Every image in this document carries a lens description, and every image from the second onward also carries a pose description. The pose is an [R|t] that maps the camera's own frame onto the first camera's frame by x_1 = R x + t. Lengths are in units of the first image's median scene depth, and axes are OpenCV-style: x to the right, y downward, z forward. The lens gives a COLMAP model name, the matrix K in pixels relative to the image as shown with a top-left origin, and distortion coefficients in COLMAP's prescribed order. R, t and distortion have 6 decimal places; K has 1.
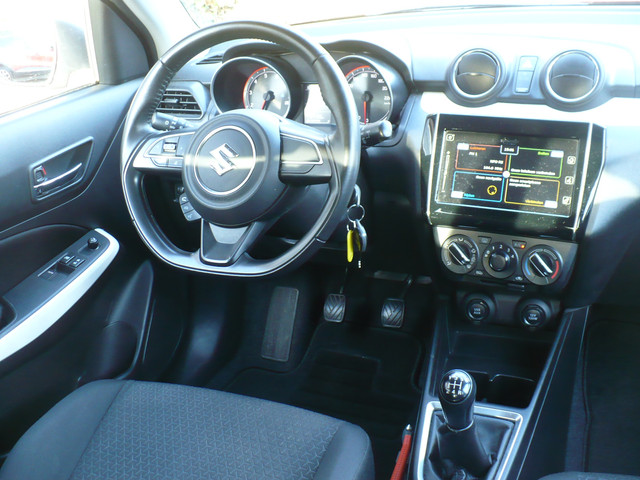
lens RADIAL K [[719.8, 0, 319.7], [0, 719.8, 239.4], [0, 0, 1]] dist [-0.185375, 0.000000]
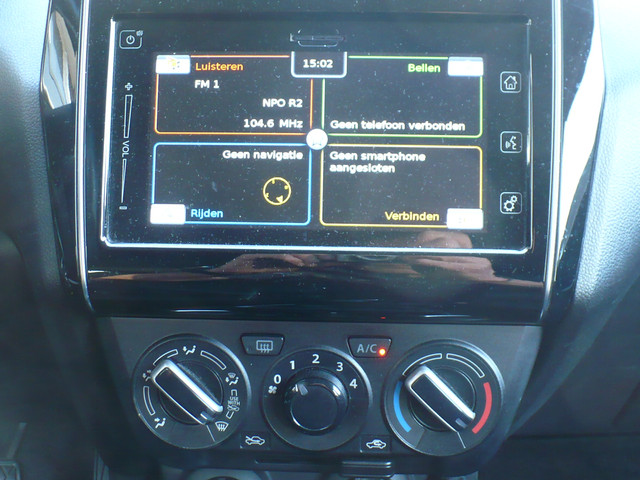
lens RADIAL K [[1076.1, 0, 317.2], [0, 1076.1, 241.4], [0, 0, 1]] dist [-0.214363, 0.000000]
pose [[0.906567, -0.095440, 0.411129, 0.055892], [0.105398, 0.994429, -0.001561, -0.044110], [-0.408689, 0.044747, 0.911576, 0.551110]]
